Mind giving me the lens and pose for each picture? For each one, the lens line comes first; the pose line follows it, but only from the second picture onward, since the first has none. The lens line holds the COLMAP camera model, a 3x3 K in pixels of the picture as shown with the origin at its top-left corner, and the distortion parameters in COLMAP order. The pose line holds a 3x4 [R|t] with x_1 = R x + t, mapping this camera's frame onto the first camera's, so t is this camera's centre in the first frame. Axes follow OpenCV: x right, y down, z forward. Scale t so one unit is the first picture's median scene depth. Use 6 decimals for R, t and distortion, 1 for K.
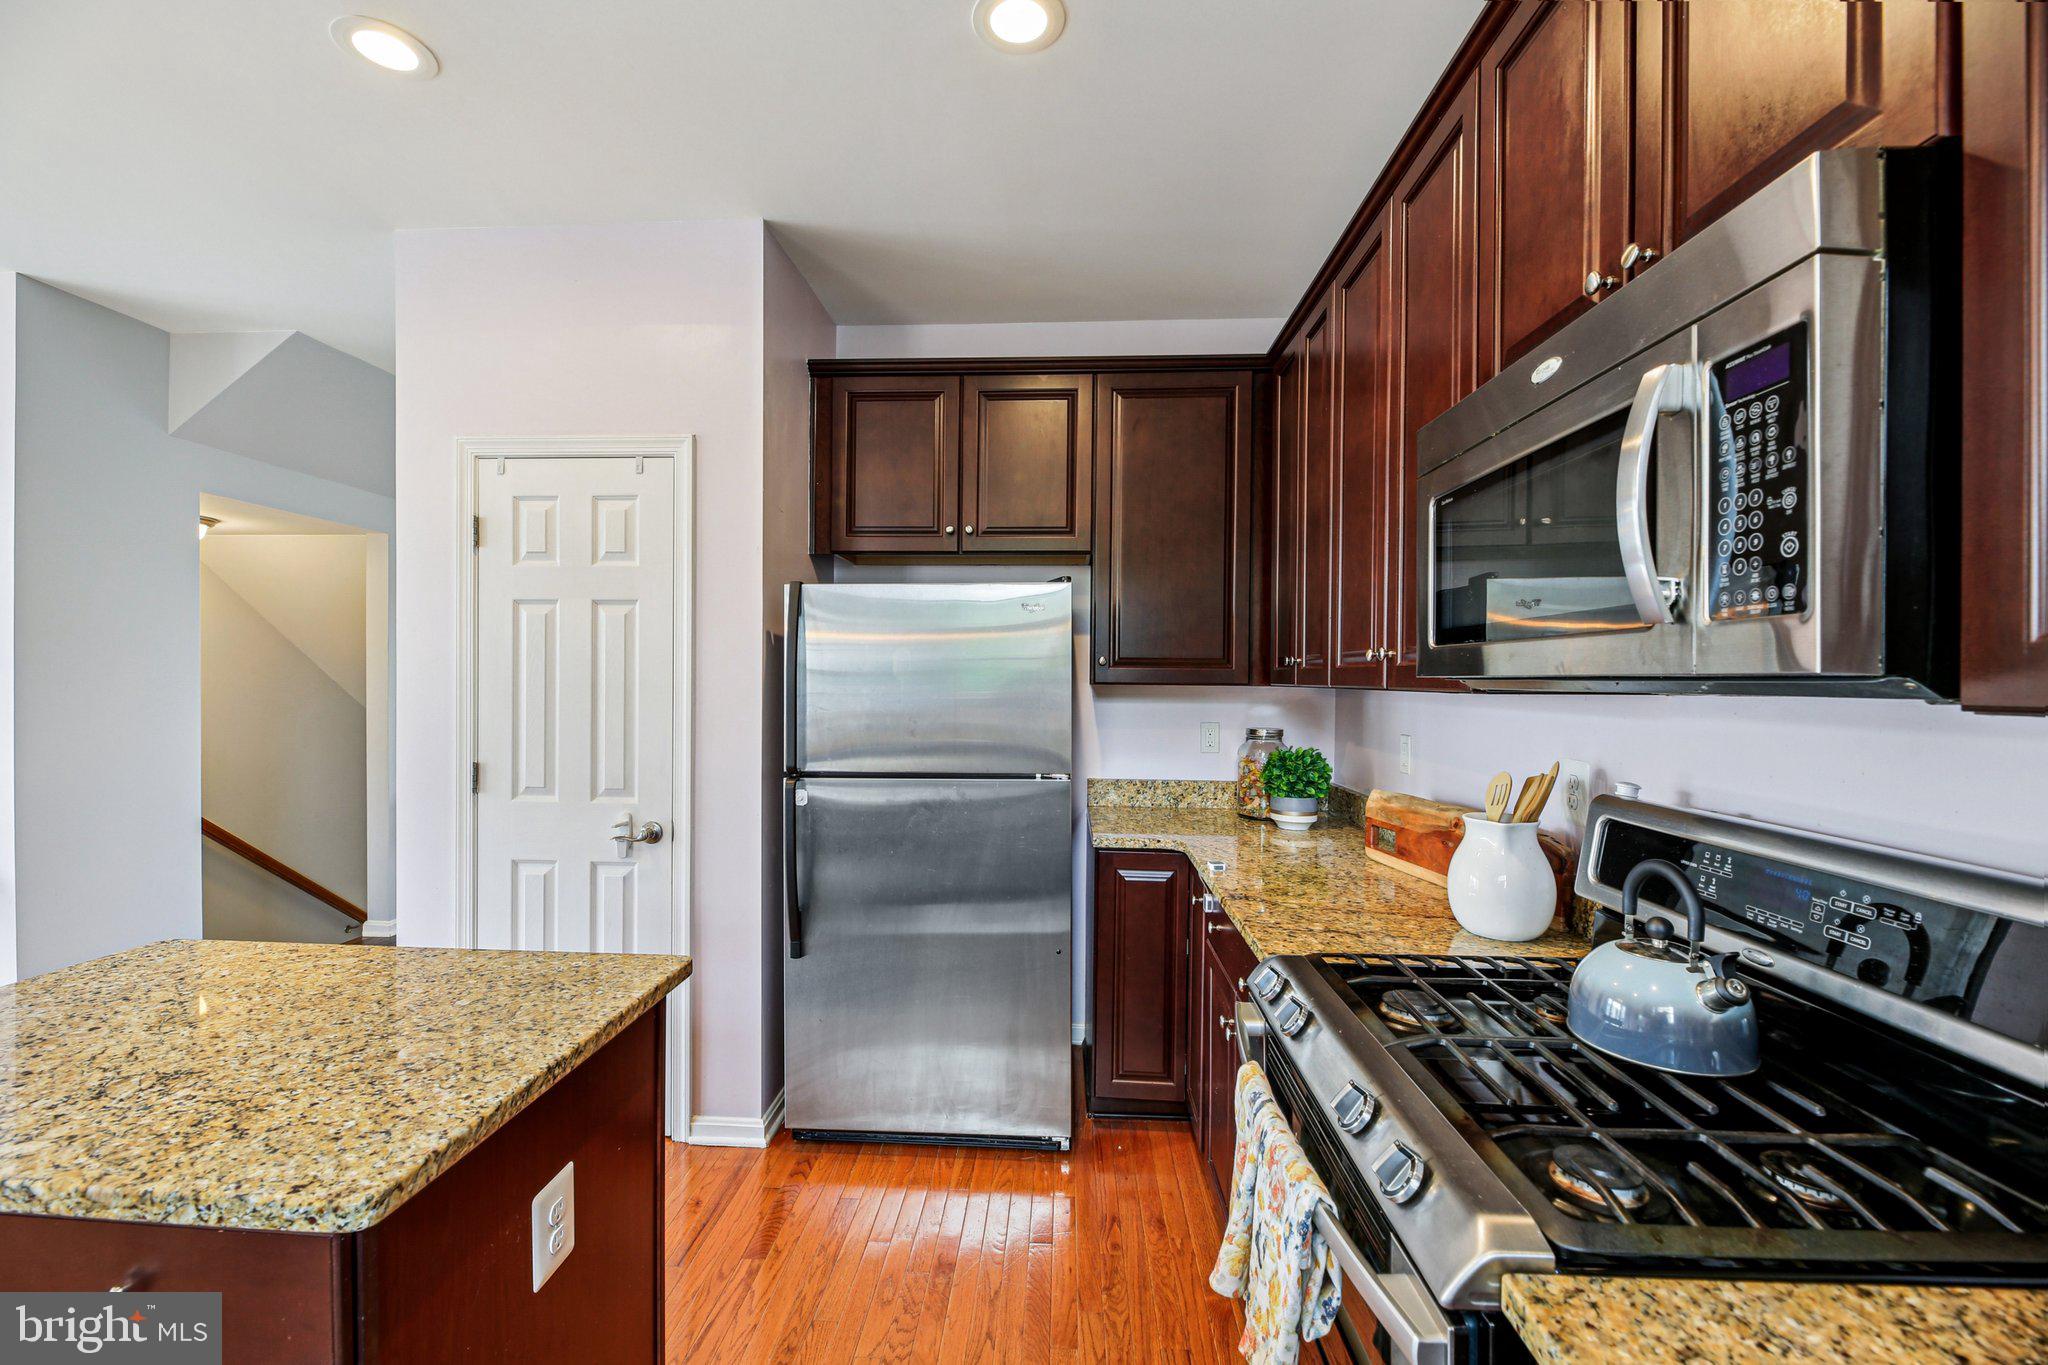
lens RADIAL K [[840.5, 0, 1019.3], [0, 840.5, 678.1], [0, 0, 1]] dist [-0.002147, -0.000379]
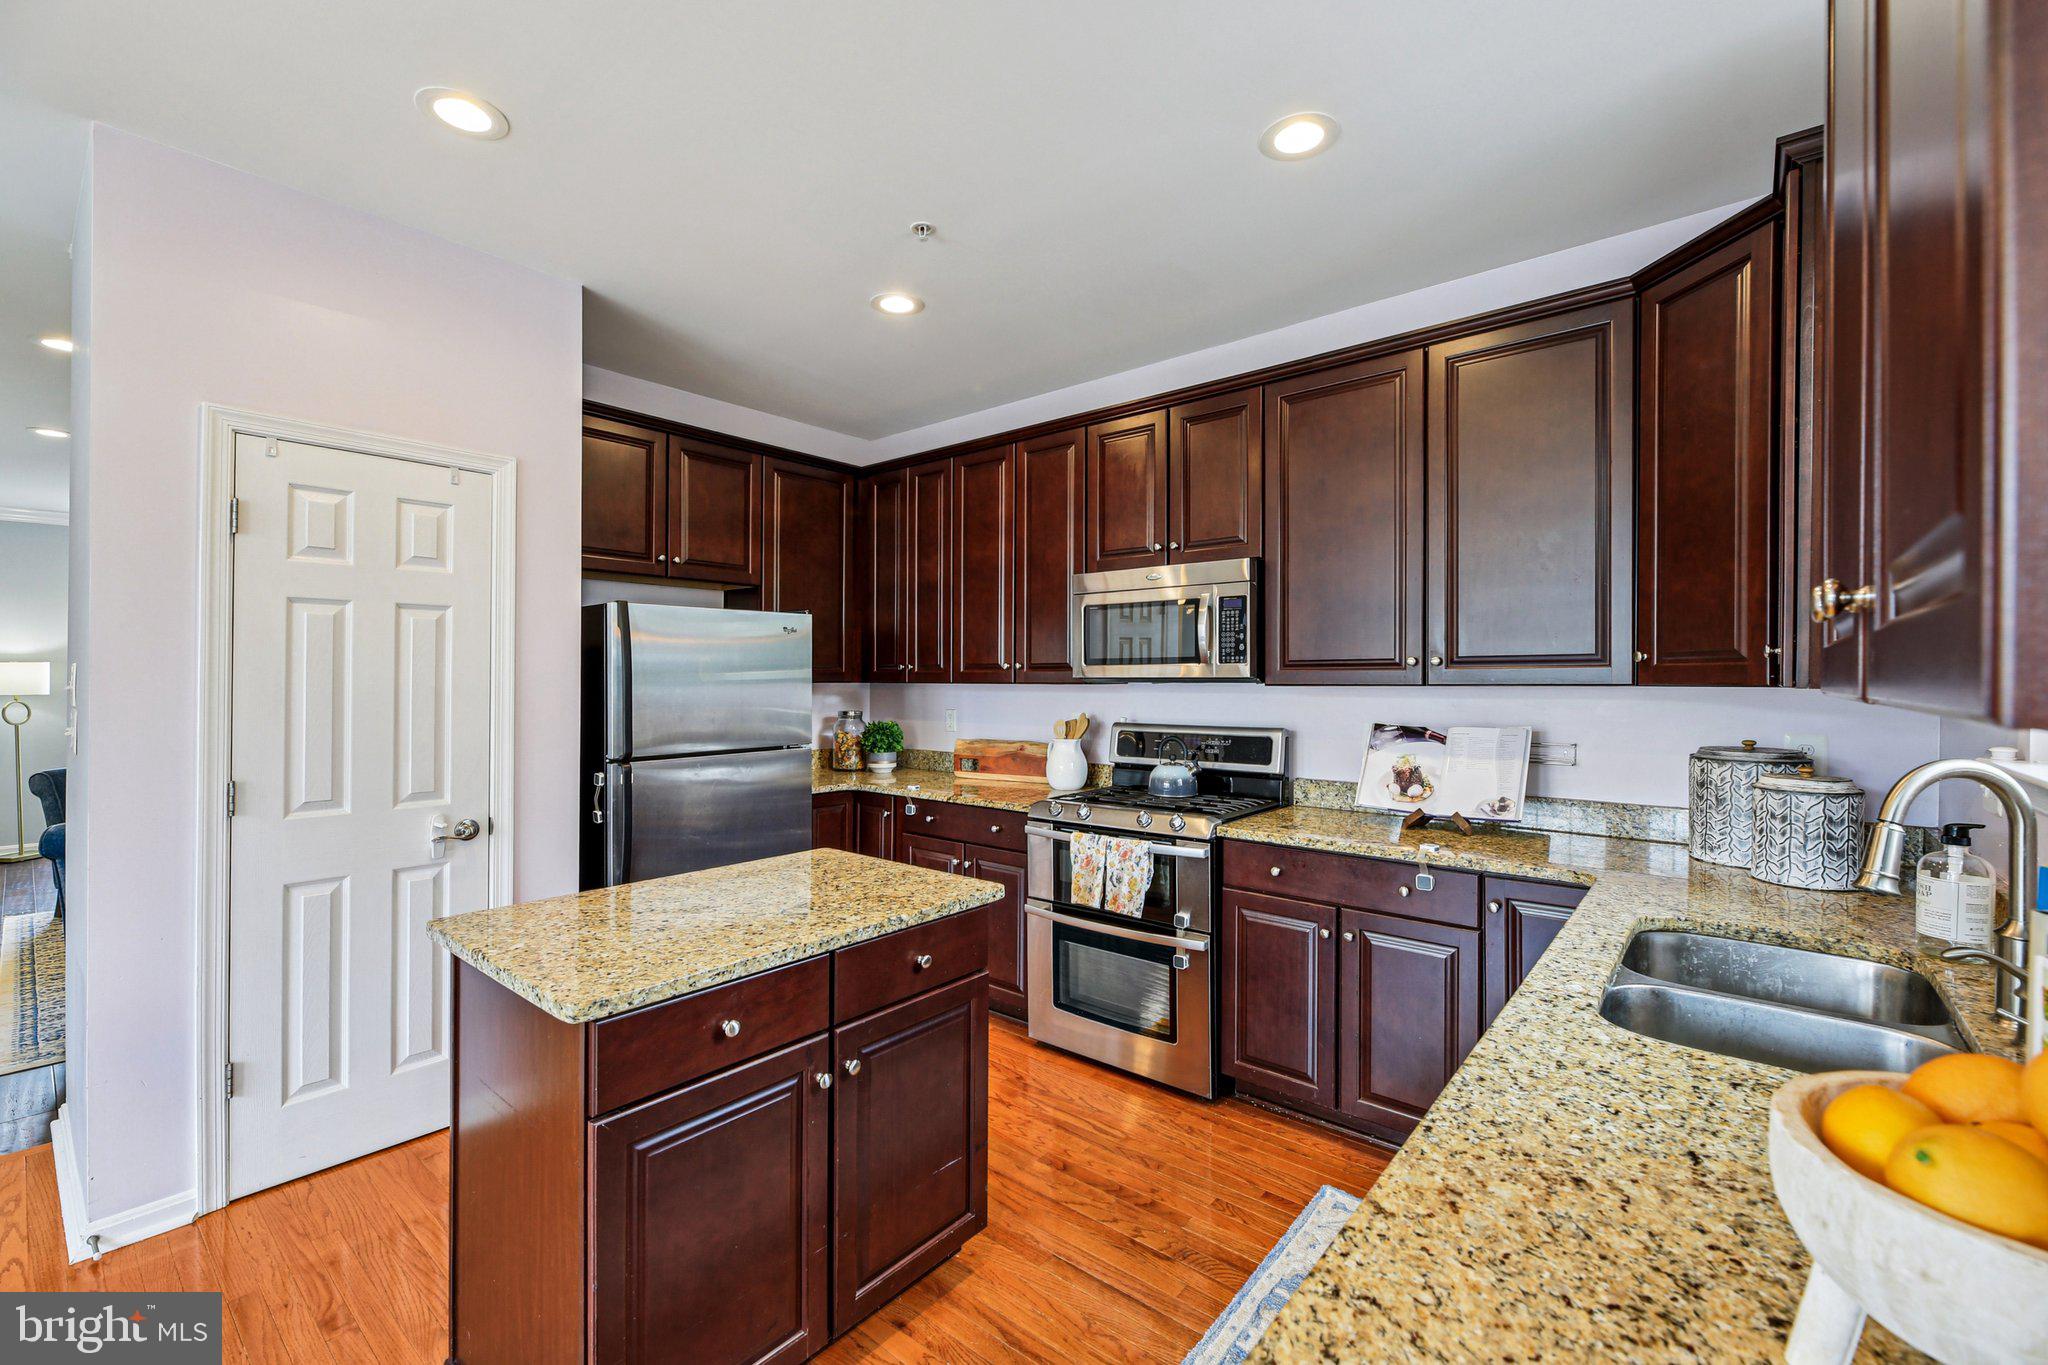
lens RADIAL K [[854.2, 0, 1020.2], [0, 854.2, 681.0], [0, 0, 1]] dist [-0.002548, -0.000450]
pose [[0.597923, -0.010024, 0.801491, -0.874399], [0.003478, 0.999945, 0.009912, -0.009262], [-0.801546, -0.003139, 0.597925, -0.184880]]
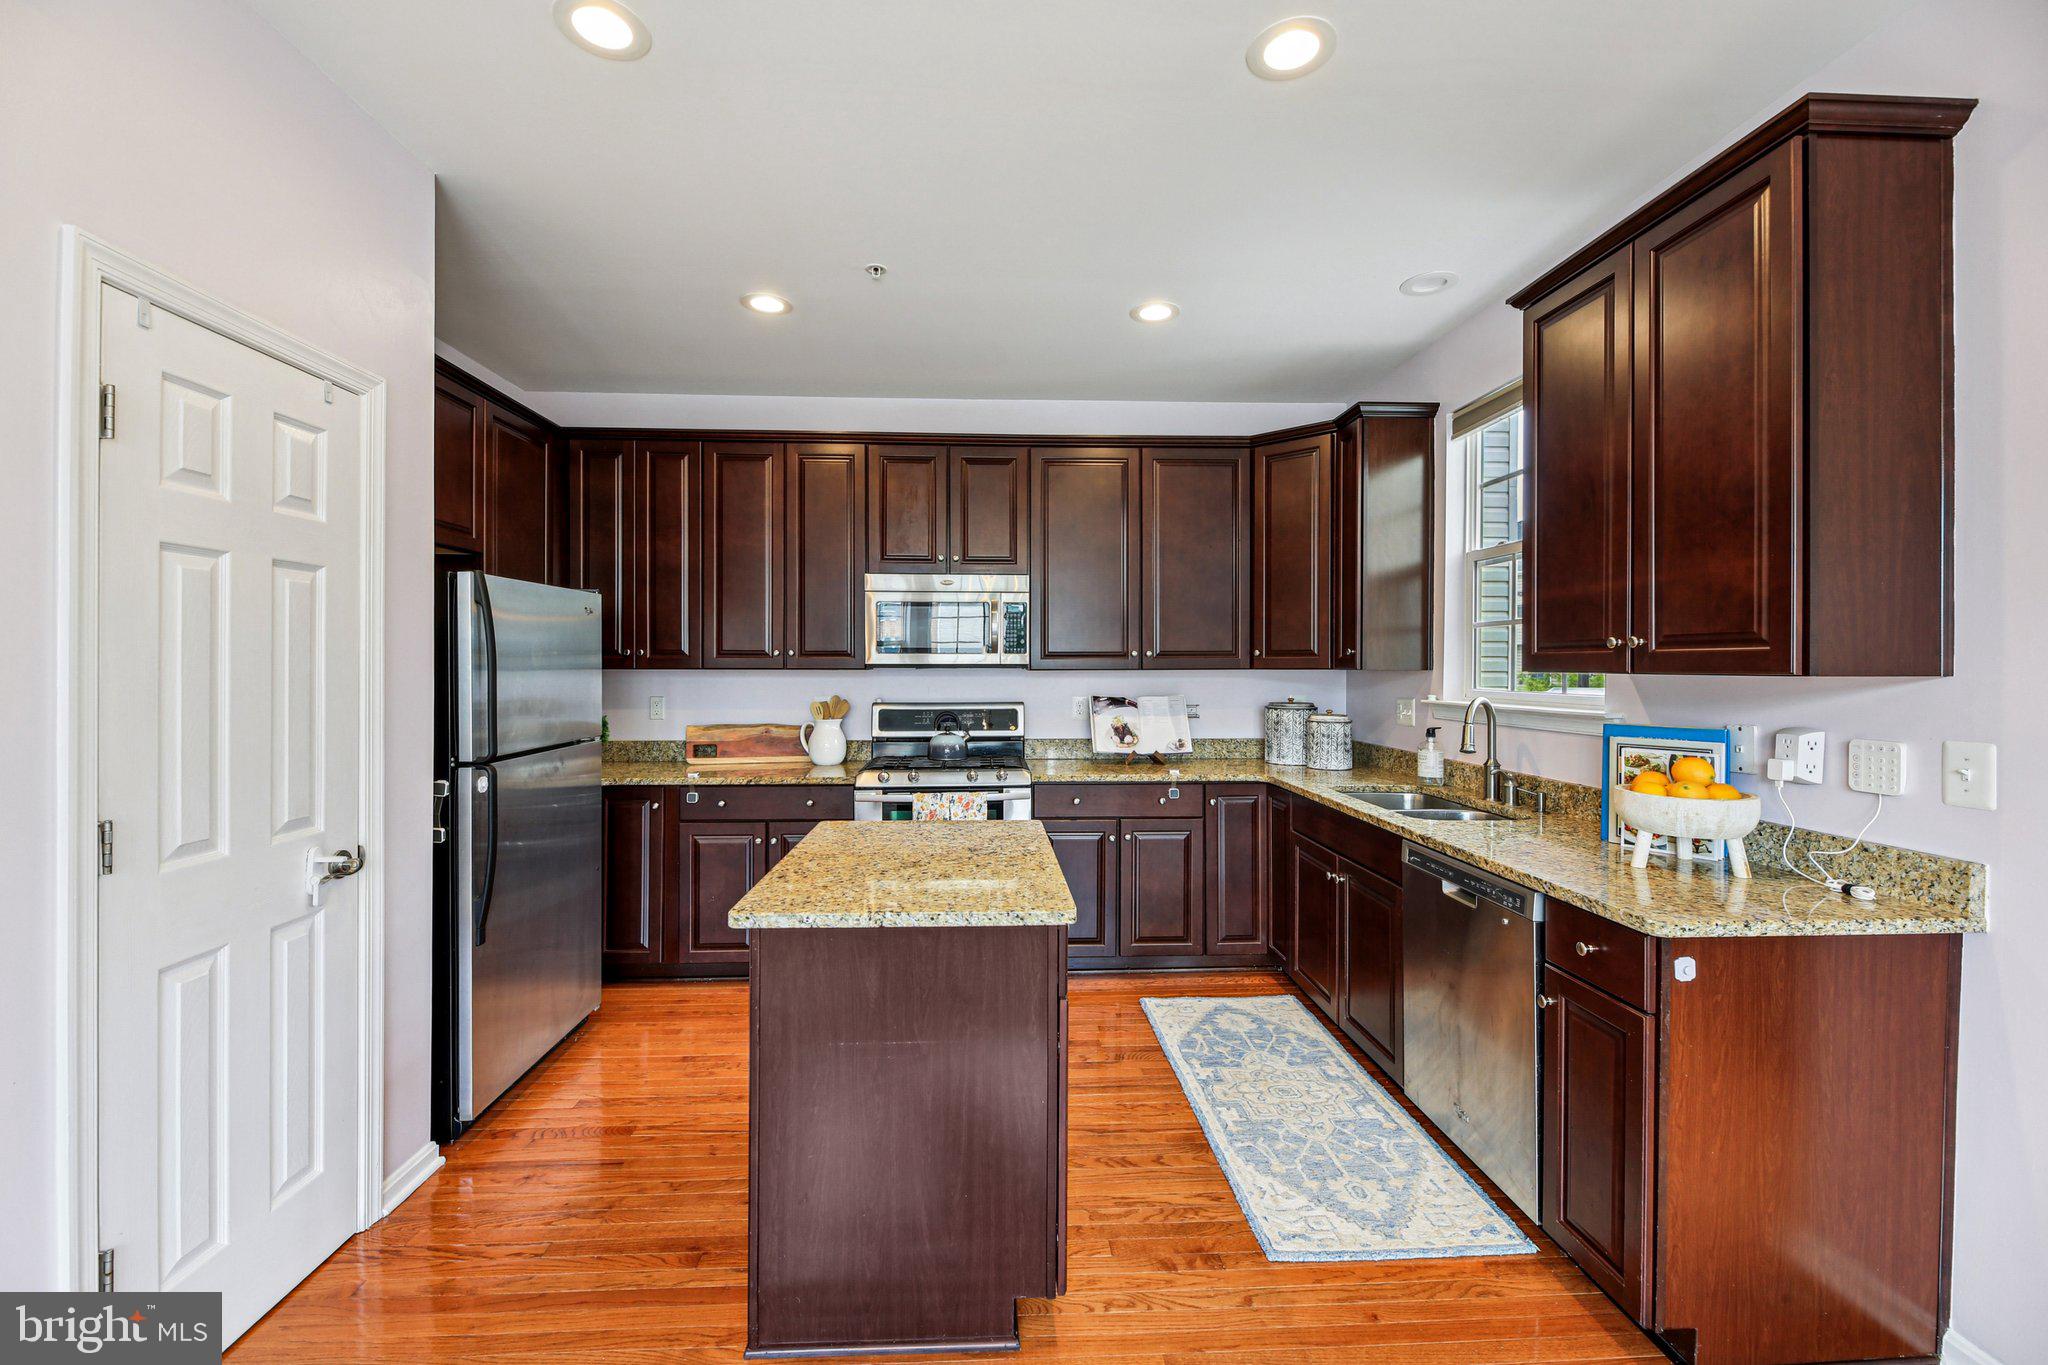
lens RADIAL K [[837.7, 0, 1012.8], [0, 837.7, 670.6], [0, 0, 1]] dist [-0.002558, -0.000935]
pose [[-0.107973, -0.013116, 0.994067, -1.279923], [-0.002727, 0.999913, 0.012897, -0.009389], [-0.994150, -0.001318, -0.107999, 0.458417]]
